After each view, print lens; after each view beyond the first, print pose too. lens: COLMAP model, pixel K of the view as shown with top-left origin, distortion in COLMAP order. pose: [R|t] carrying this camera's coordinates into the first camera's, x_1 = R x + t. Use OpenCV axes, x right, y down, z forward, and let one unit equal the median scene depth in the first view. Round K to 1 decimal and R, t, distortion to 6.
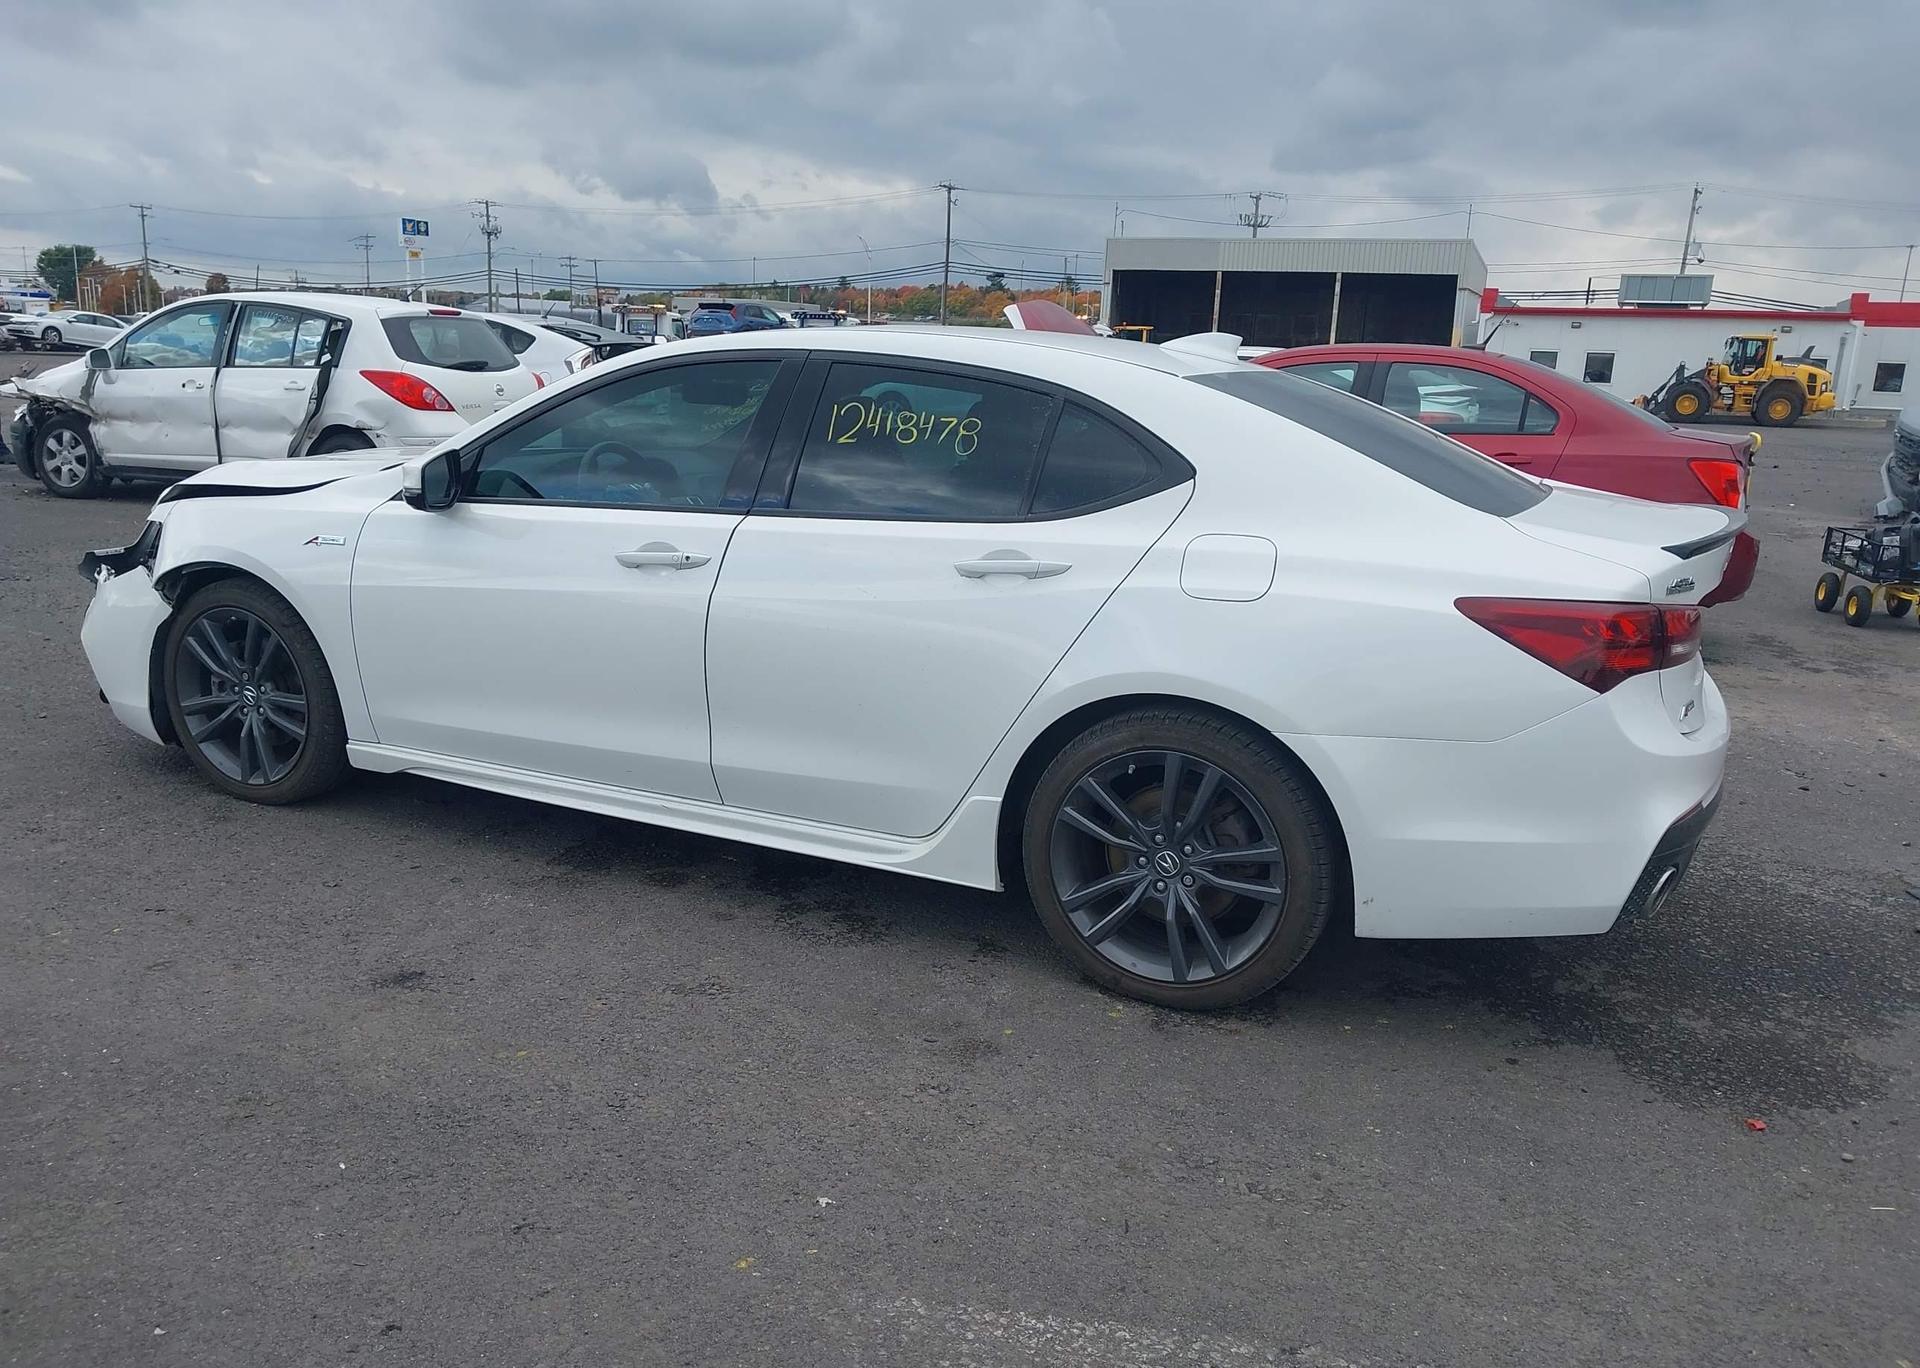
lens RADIAL K [[1512.5, 0, 945.2], [0, 1512.5, 753.5], [0, 0, 1]] dist [0.065229, -0.091201]
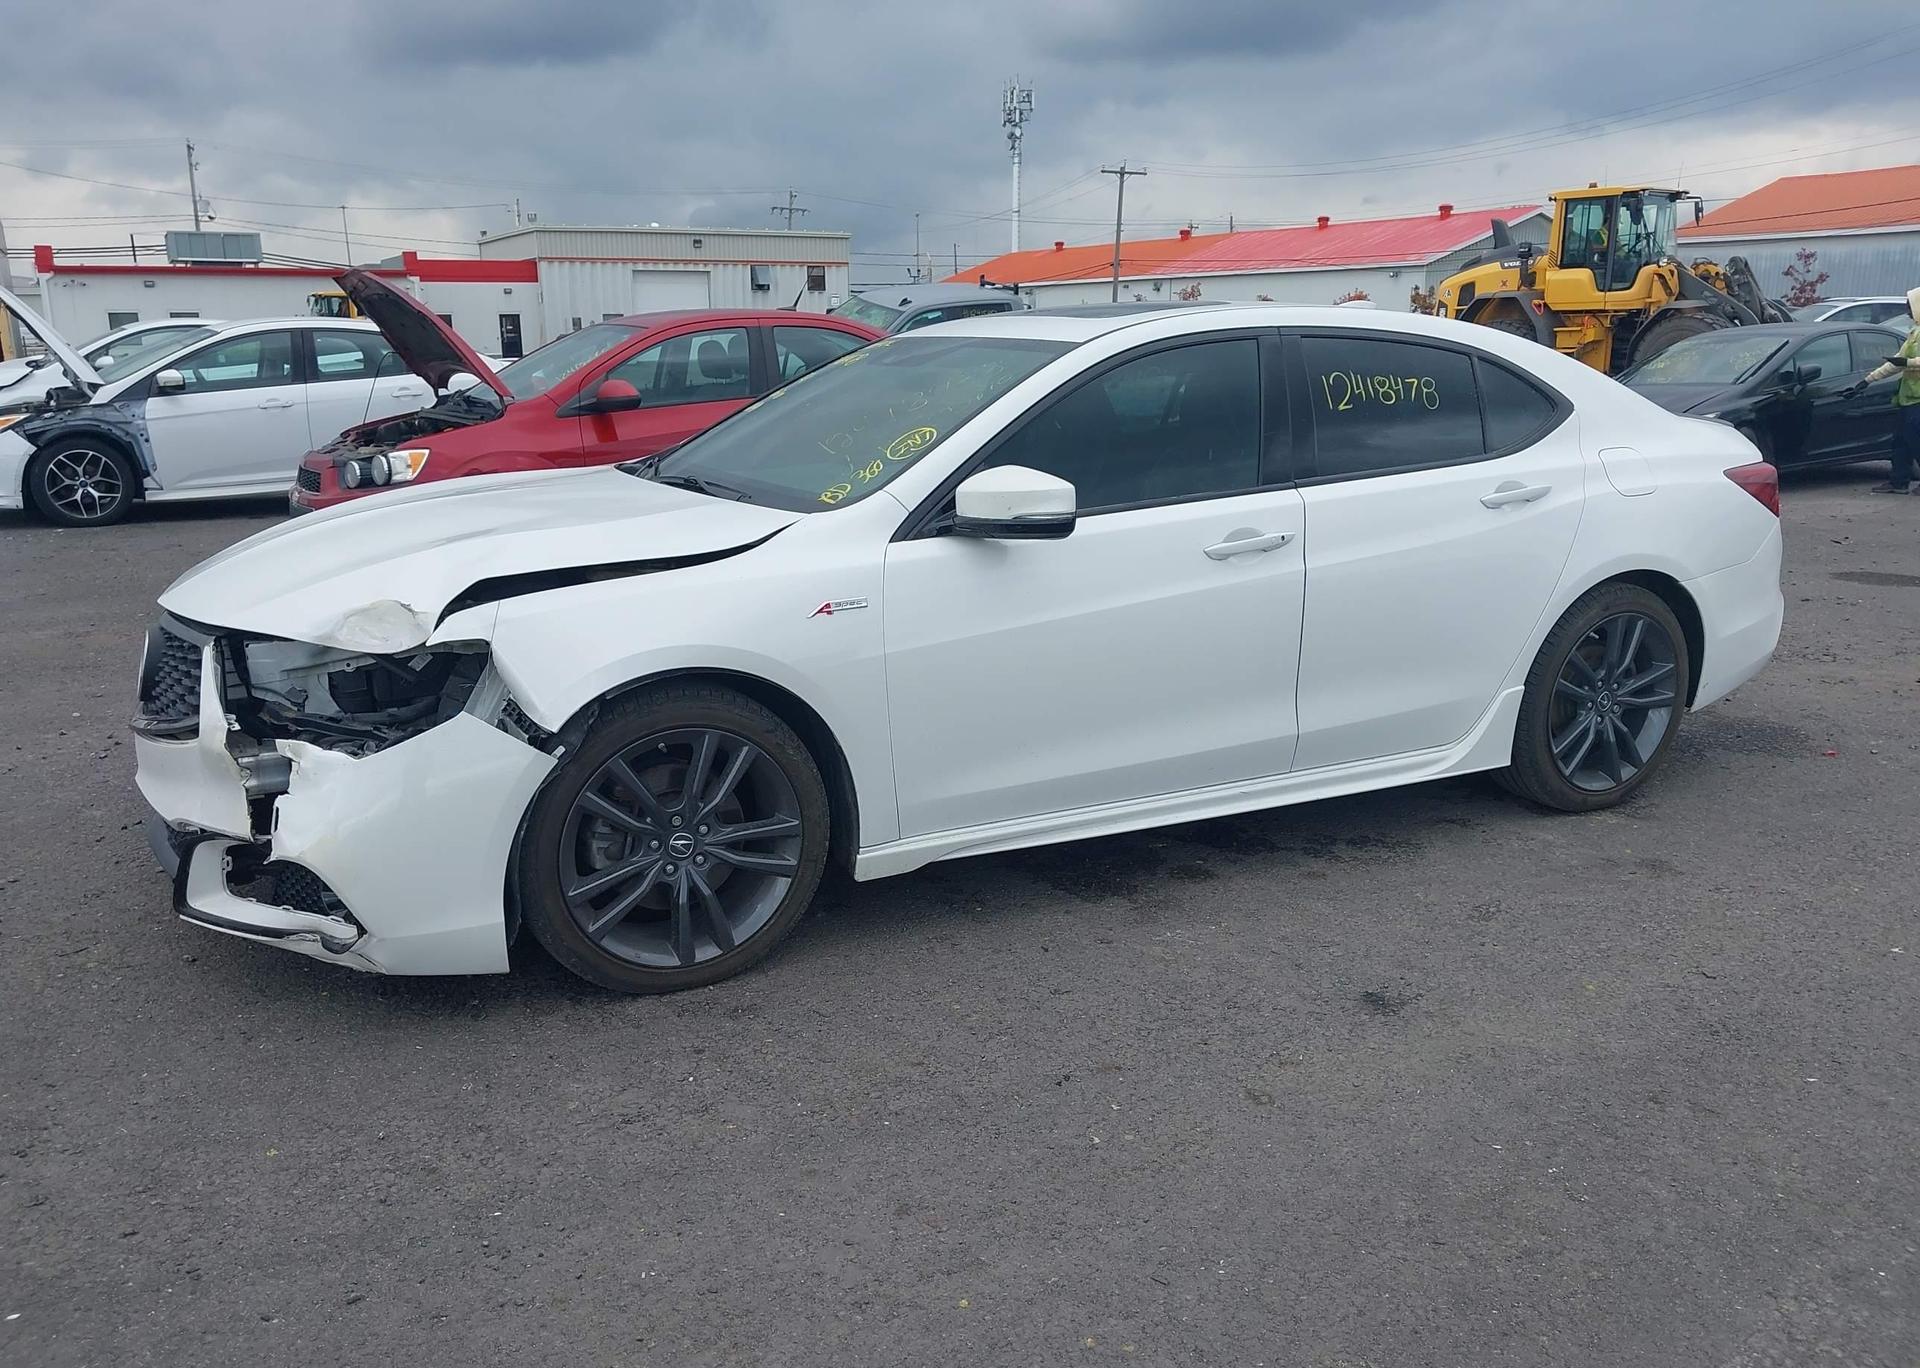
lens RADIAL K [[1508.5, 0, 947.0], [0, 1508.5, 741.8], [0, 0, 1]] dist [0.044858, -0.050430]
pose [[0.607539, -0.247904, 0.754613, -1.038013], [0.232237, 0.963972, 0.129709, -0.169956], [-0.759581, 0.096446, 0.643223, 0.502029]]
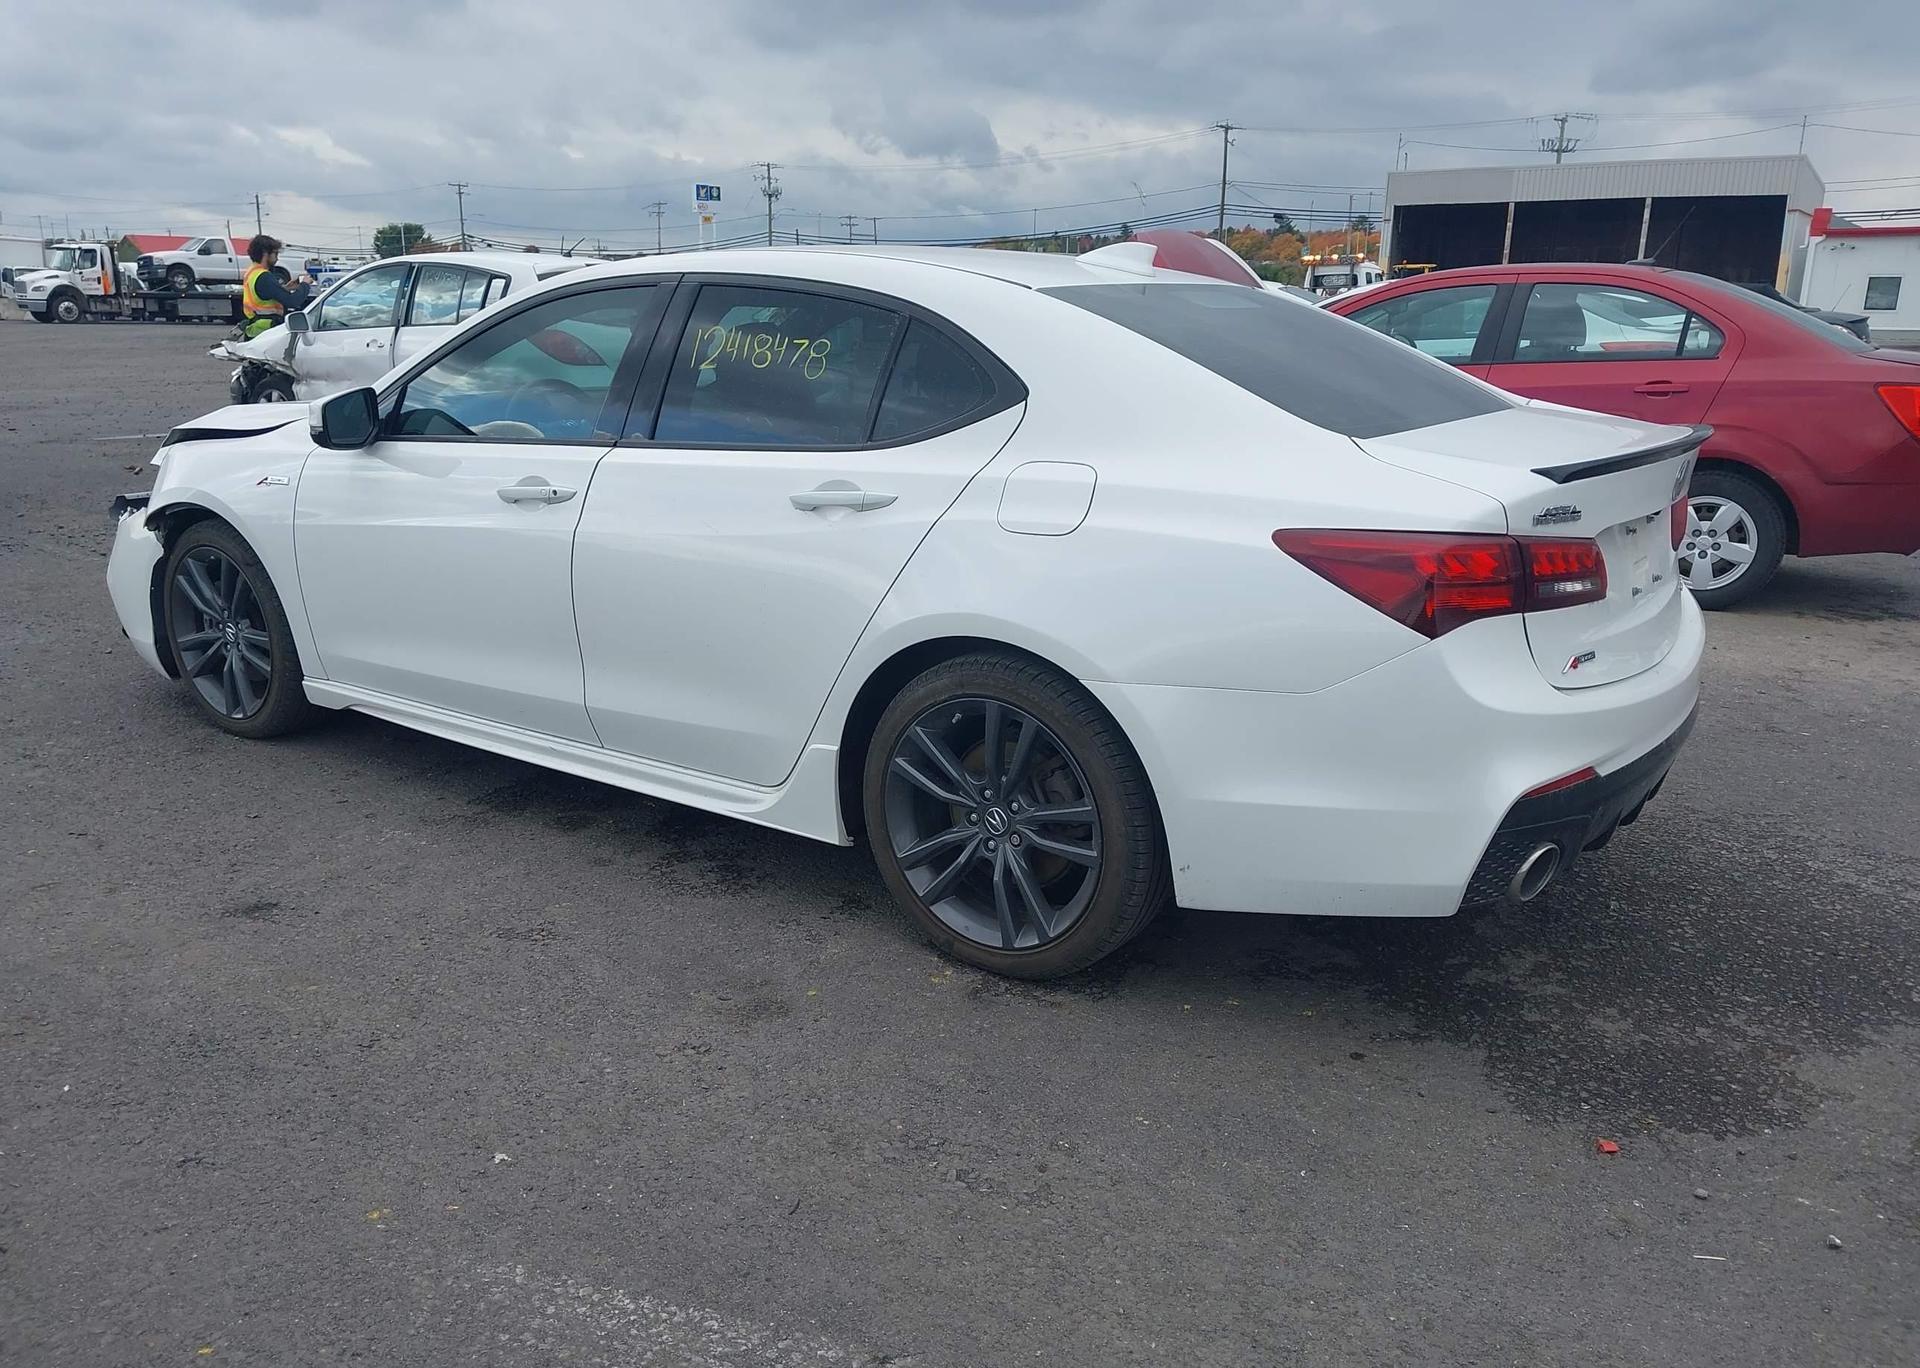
lens RADIAL K [[1526.3, 0, 938.2], [0, 1526.3, 744.2], [0, 0, 1]] dist [0.017149, -0.003072]
pose [[0.982791, 0.023895, -0.183168, 0.240081], [-0.019805, 0.999513, 0.024125, 0.003895], [0.183655, -0.020082, 0.982786, 0.073378]]
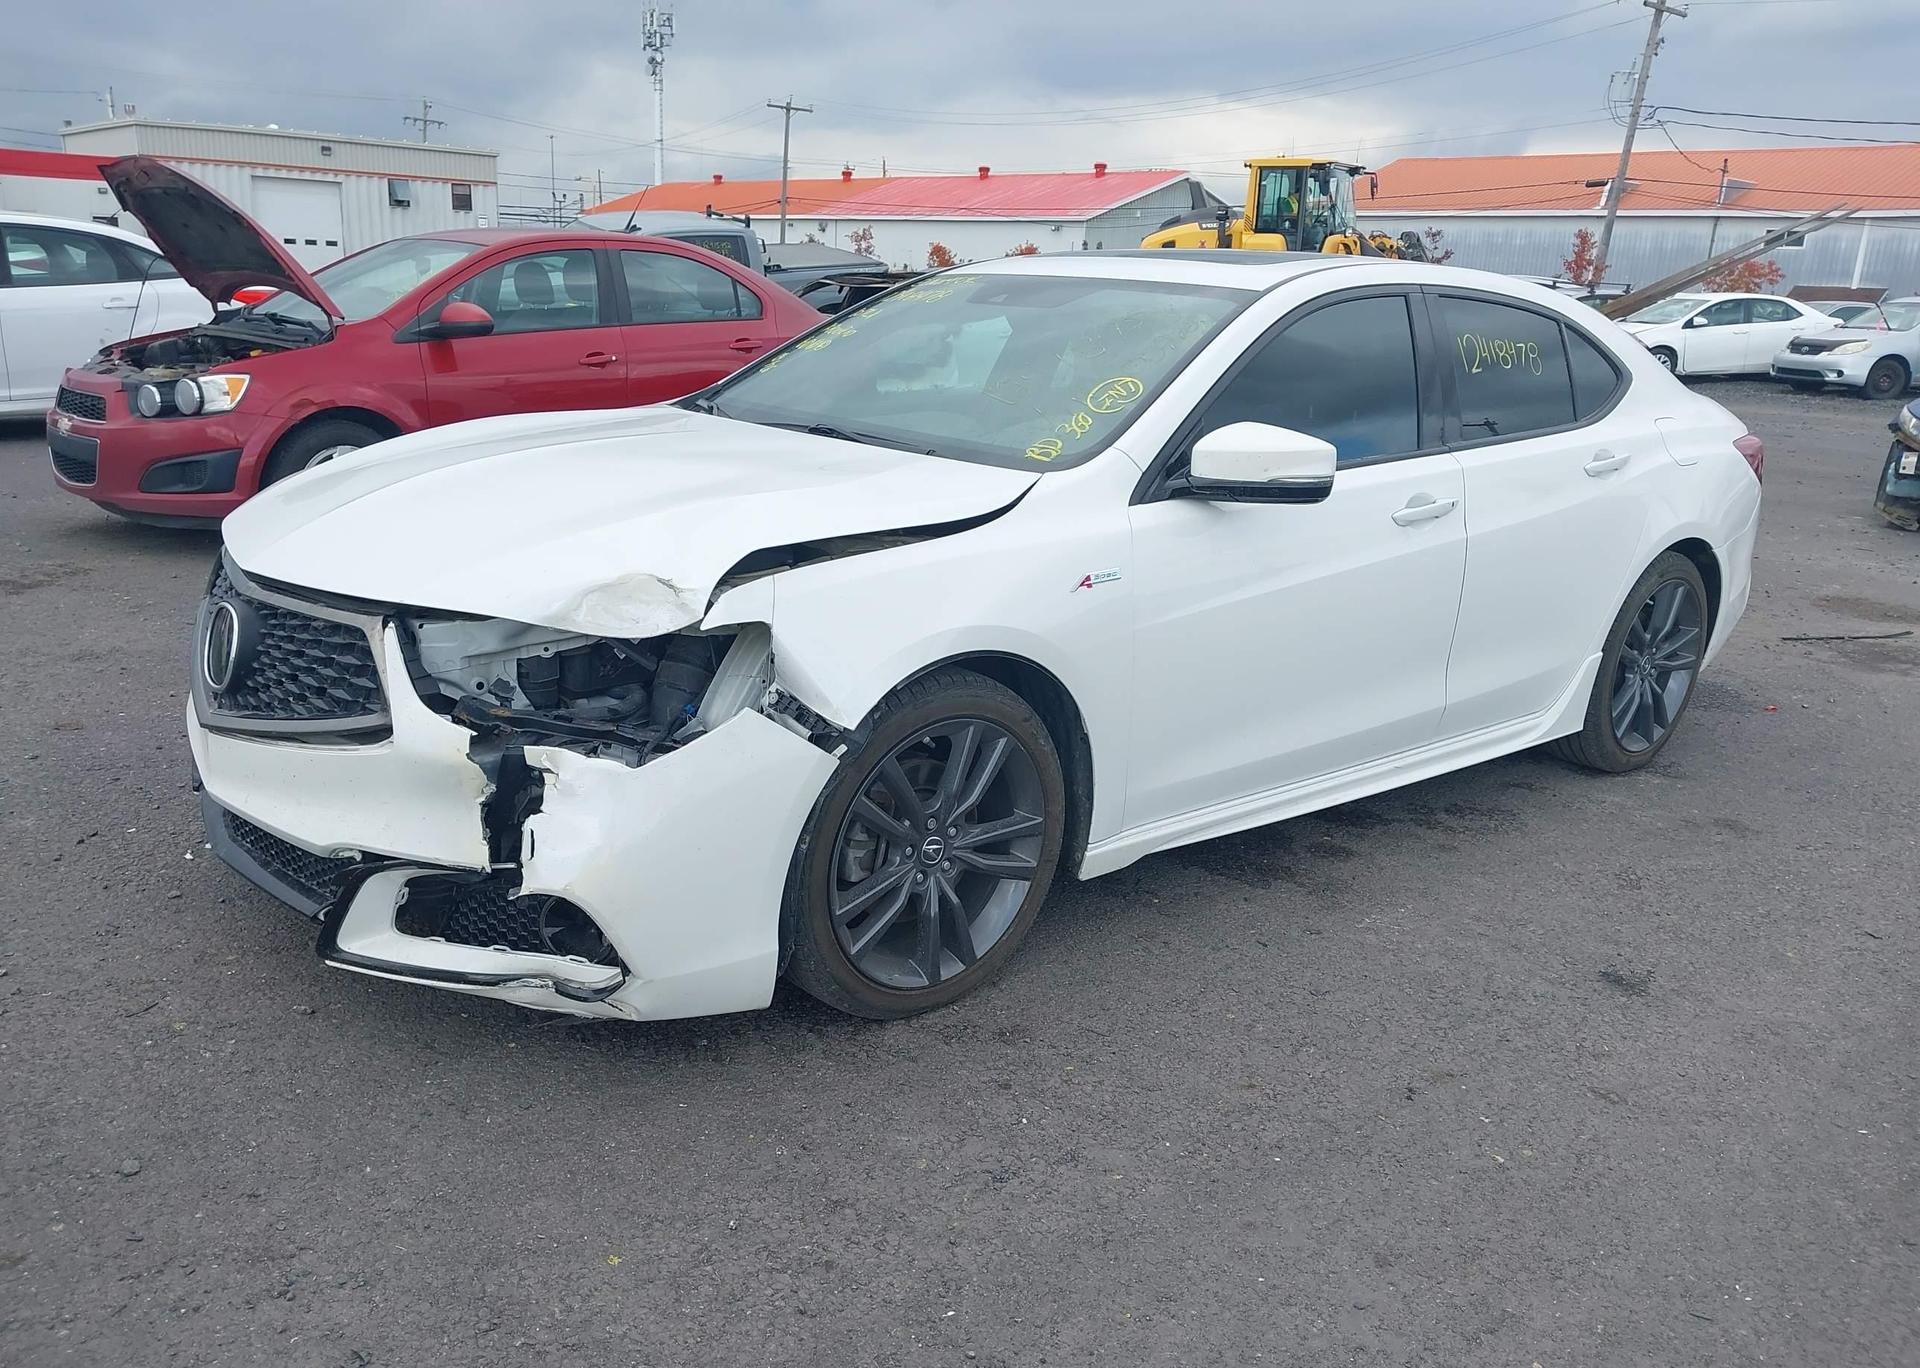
lens RADIAL K [[1511.3, 0, 945.3], [0, 1511.3, 737.4], [0, 0, 1]] dist [0.013756, -0.004310]
pose [[0.414500, -0.285019, 0.864265, -1.124690], [0.209114, 0.954108, 0.214357, -0.247882], [-0.885698, 0.091879, 0.455079, 0.808375]]
